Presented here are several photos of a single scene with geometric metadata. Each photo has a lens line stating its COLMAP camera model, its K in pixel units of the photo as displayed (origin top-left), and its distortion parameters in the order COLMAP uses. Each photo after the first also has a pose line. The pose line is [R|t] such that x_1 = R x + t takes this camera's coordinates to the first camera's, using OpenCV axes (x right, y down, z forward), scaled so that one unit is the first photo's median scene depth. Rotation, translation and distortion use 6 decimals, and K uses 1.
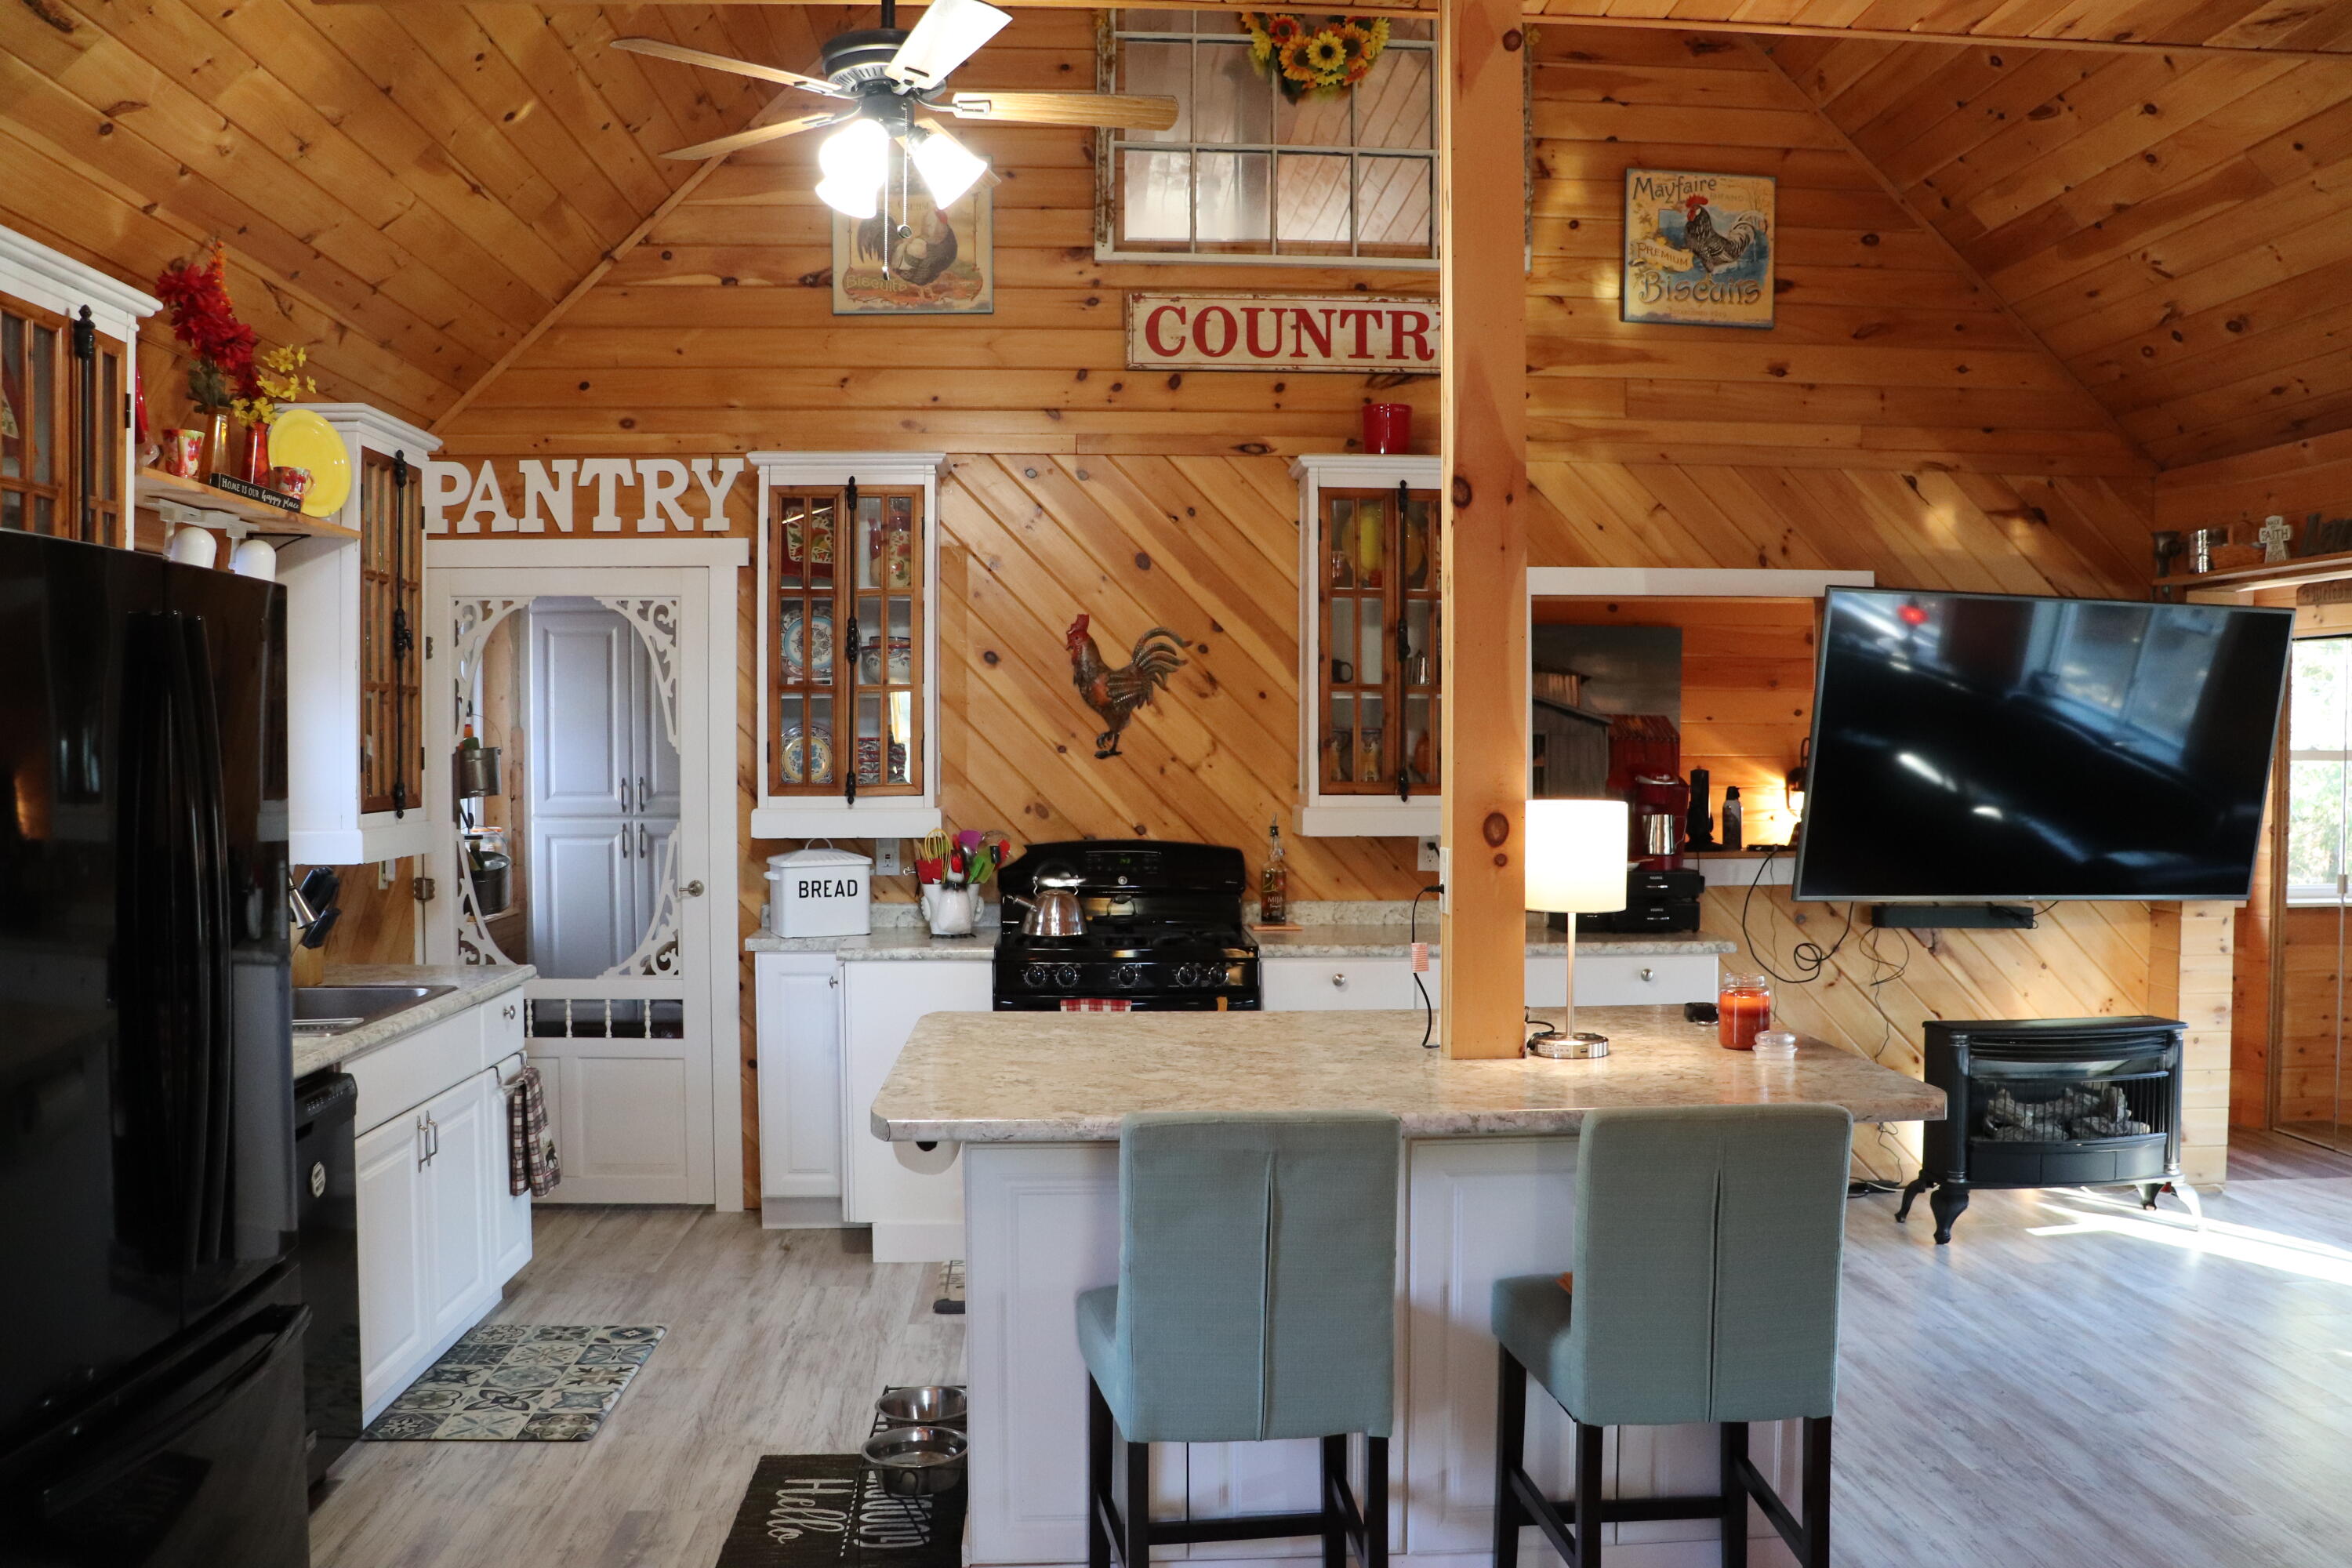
lens RADIAL K [[1921.1, 0, 1195.3], [0, 1921.1, 788.3], [0, 0, 1]] dist [-0.178635, 0.156879]
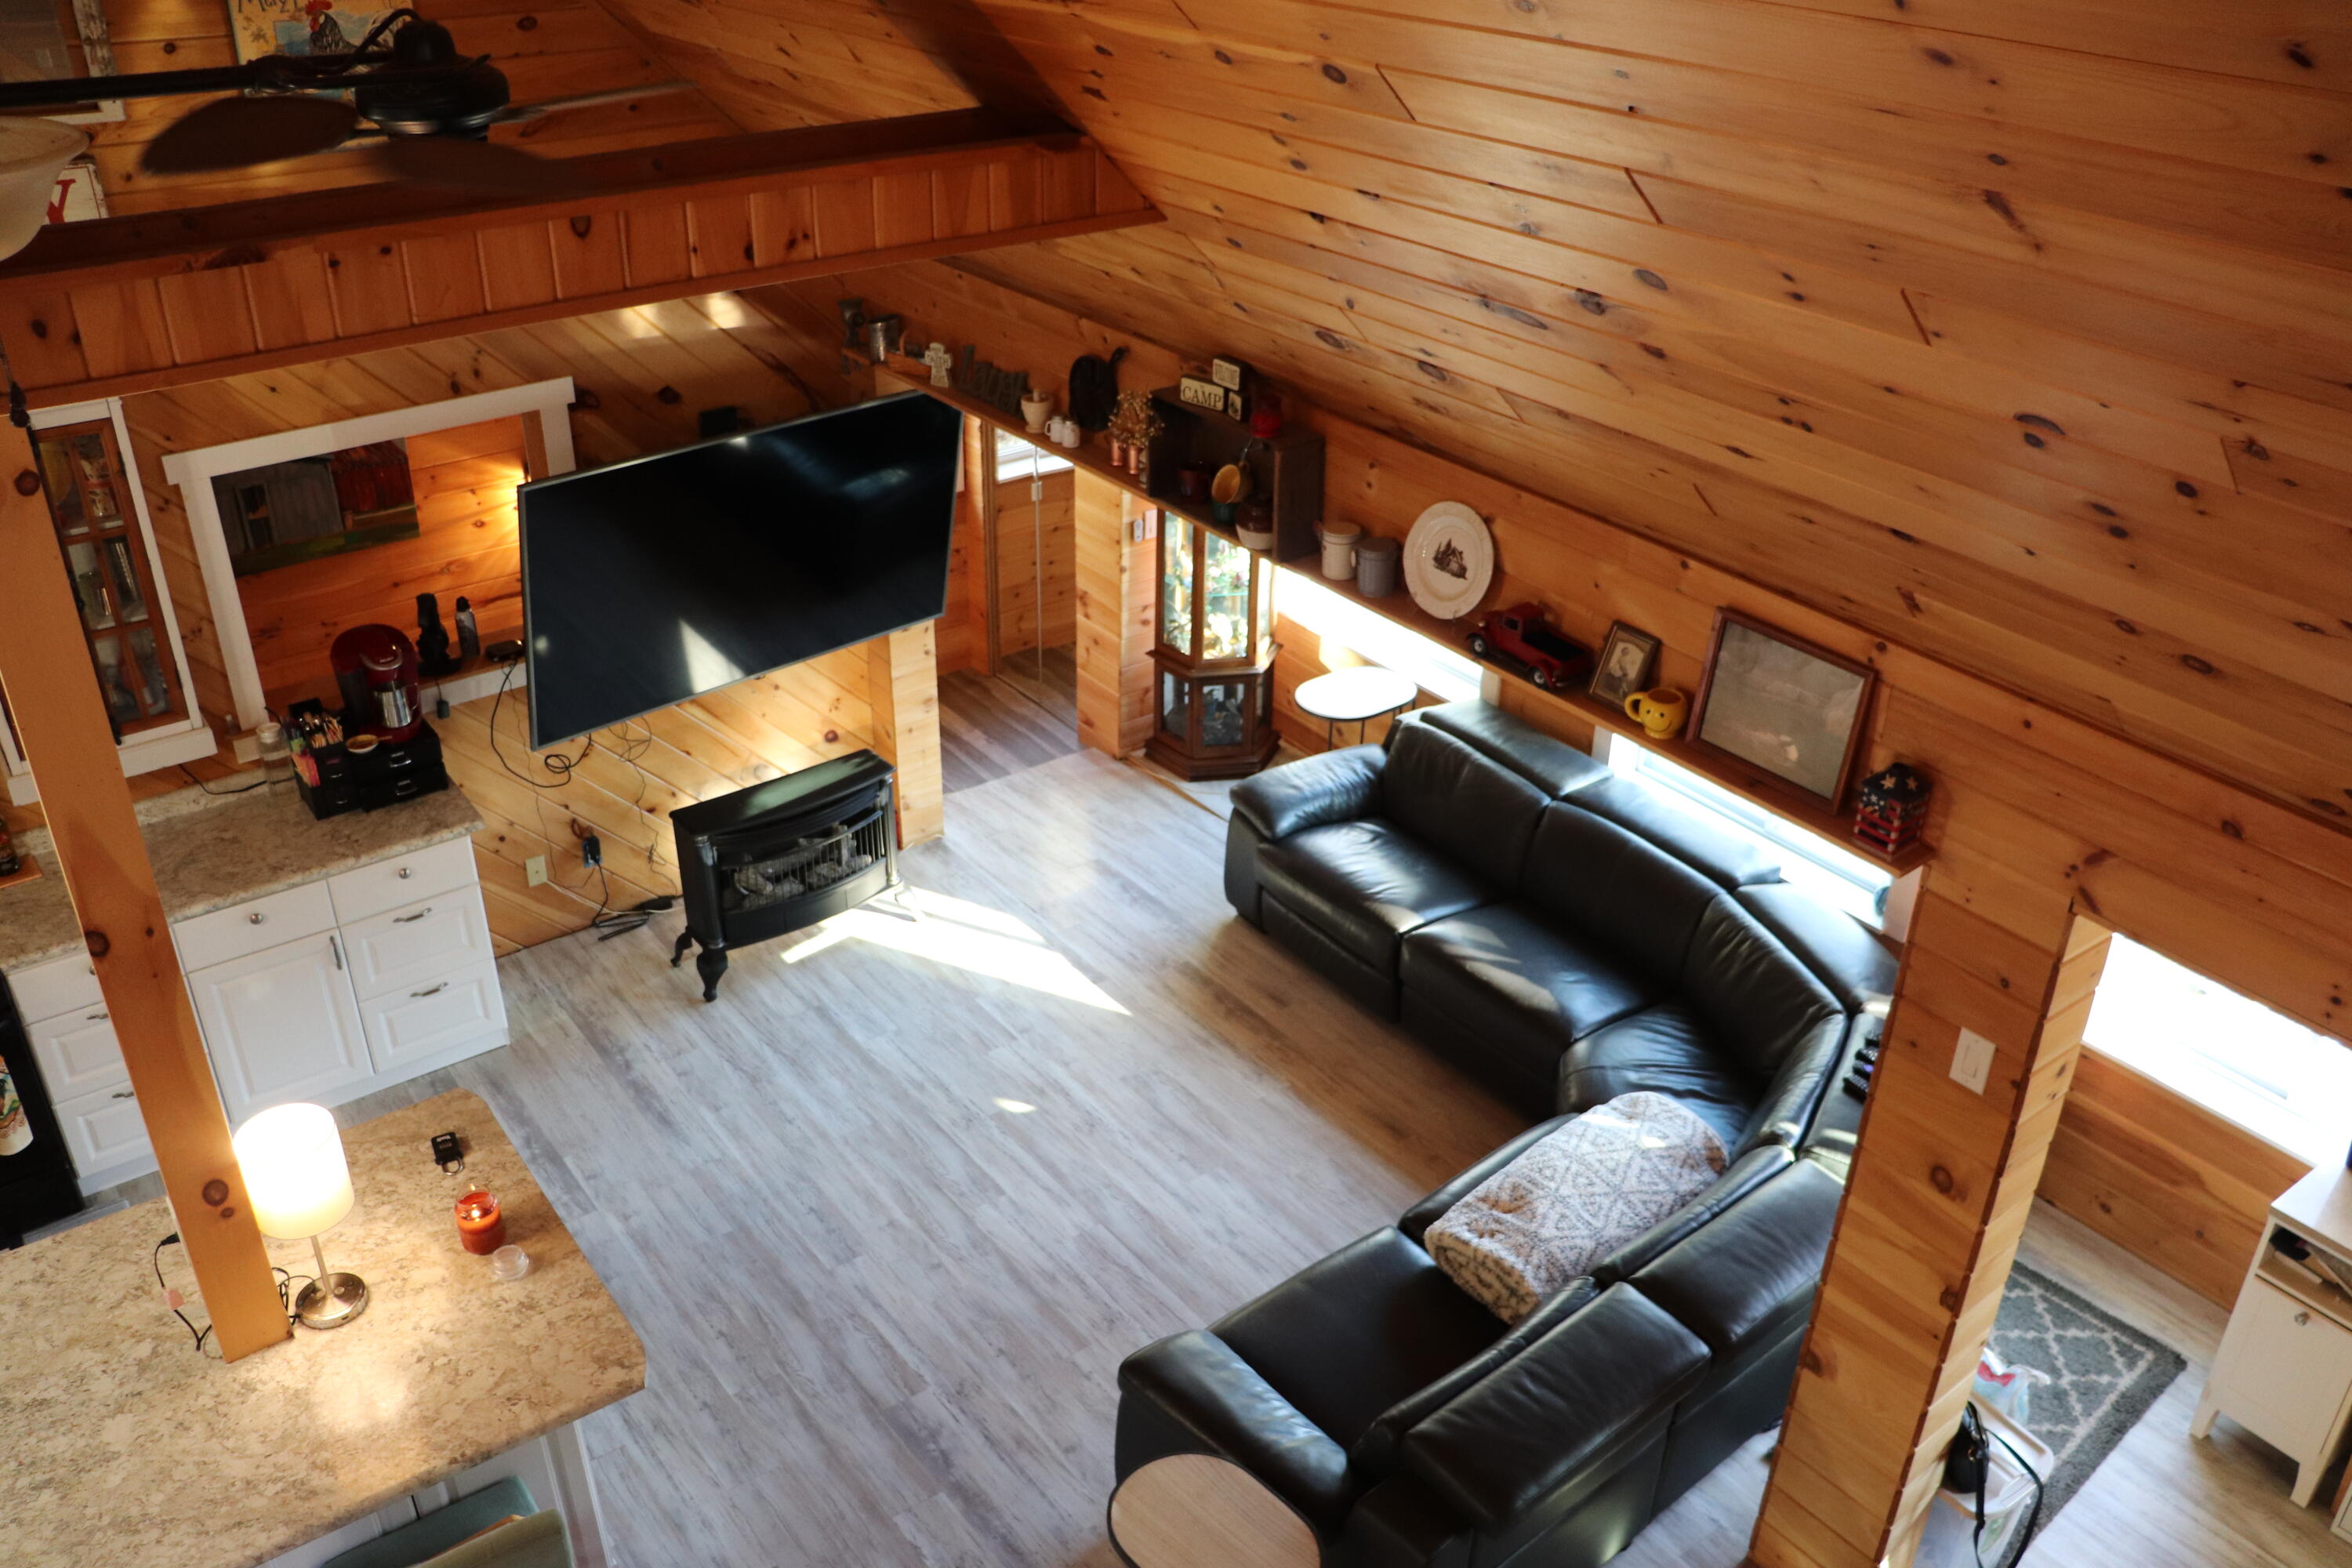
lens RADIAL K [[1921.1, 0, 1185.4], [0, 1921.1, 791.0], [0, 0, 1]] dist [-0.178635, 0.156879]
pose [[0.836183, -0.258249, 0.483844, 0.101763], [0.003250, 0.884520, 0.466491, -0.397653], [-0.548441, -0.388499, 0.740460, 0.007088]]
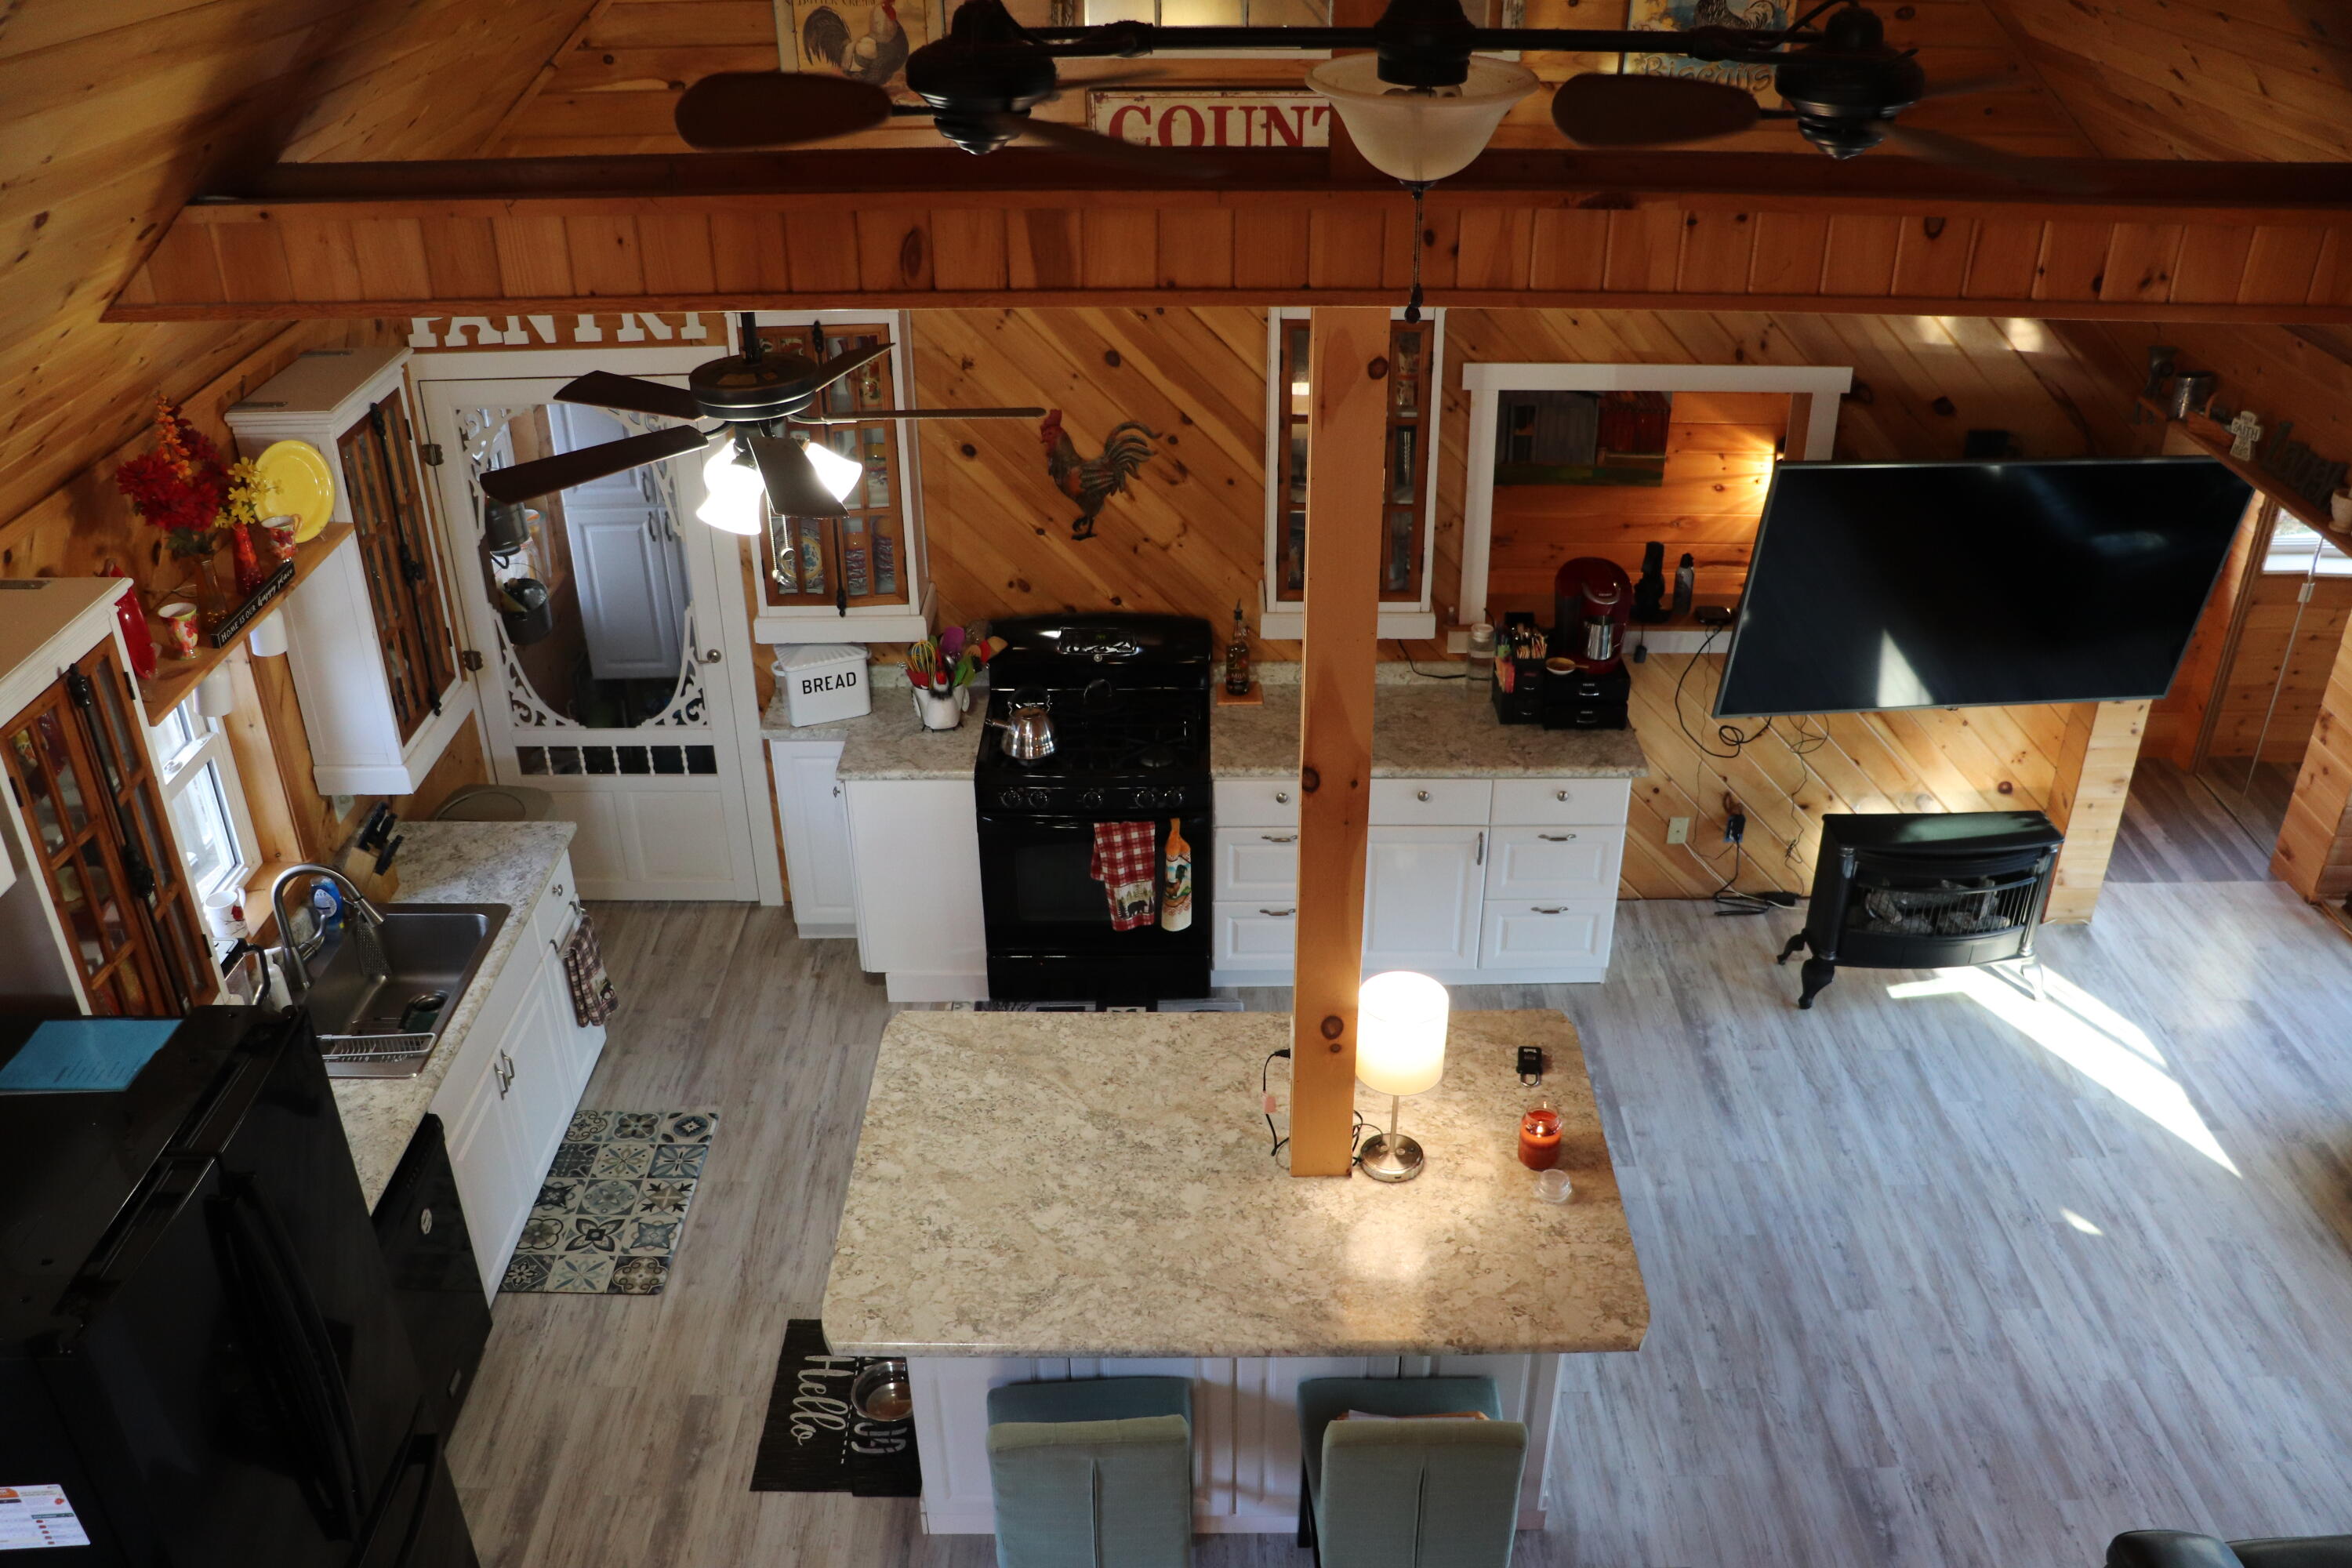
lens RADIAL K [[1921.1, 0, 1193.9], [0, 1921.1, 784.4], [0, 0, 1]] dist [-0.178635, 0.156879]
pose [[0.998021, 0.026671, -0.056937, 0.080597], [0.003161, 0.883142, 0.469096, -0.400082], [0.062795, -0.468348, 0.881310, 0.009662]]
